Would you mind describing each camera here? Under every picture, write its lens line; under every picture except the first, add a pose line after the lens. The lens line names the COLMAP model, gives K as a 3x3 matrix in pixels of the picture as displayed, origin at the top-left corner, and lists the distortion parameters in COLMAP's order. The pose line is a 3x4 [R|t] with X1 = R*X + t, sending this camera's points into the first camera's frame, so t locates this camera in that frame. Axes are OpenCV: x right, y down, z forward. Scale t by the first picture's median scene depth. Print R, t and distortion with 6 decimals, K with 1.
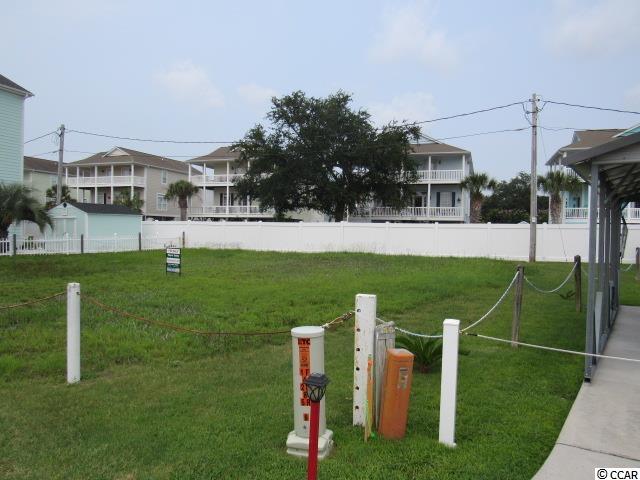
lens RADIAL K [[456.5, 0, 318.6], [0, 456.5, 239.3], [0, 0, 1]] dist [-0.030481, 0.008925]
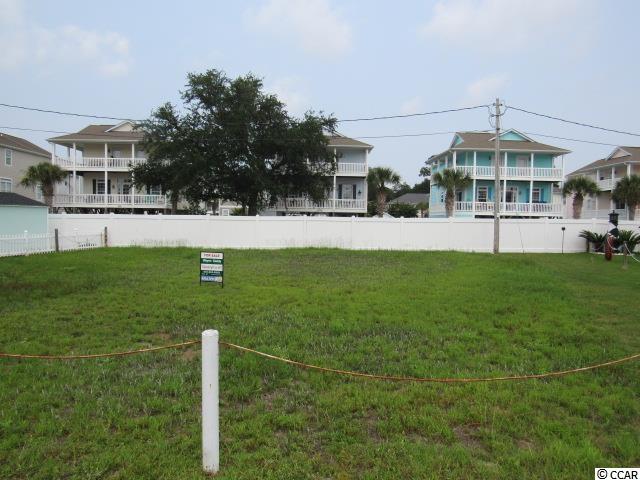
lens RADIAL K [[456.5, 0, 321.9], [0, 456.5, 242.5], [0, 0, 1]] dist [-0.030481, 0.008925]
pose [[0.934133, -0.020266, 0.356349, -0.224212], [0.009293, 0.999429, 0.032476, -0.011470], [-0.356804, -0.027025, 0.933788, 0.092337]]
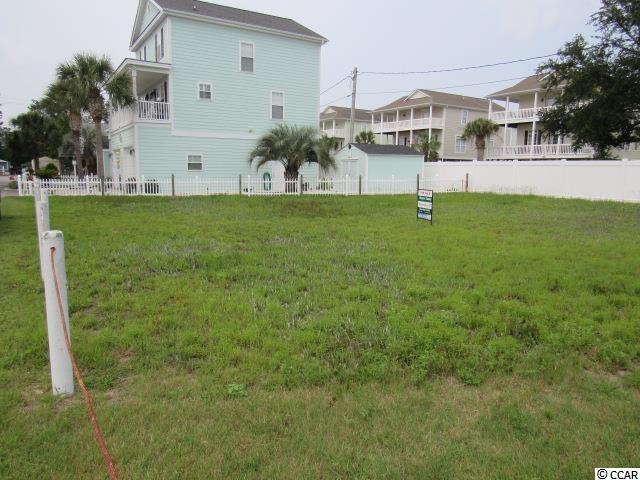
lens RADIAL K [[456.5, 0, 319.9], [0, 456.5, 238.1], [0, 0, 1]] dist [-0.030481, 0.008925]
pose [[0.795346, 0.082964, -0.600451, 0.014457], [-0.012784, 0.992665, 0.120223, 0.005225], [0.606021, -0.087943, 0.790572, 0.123079]]
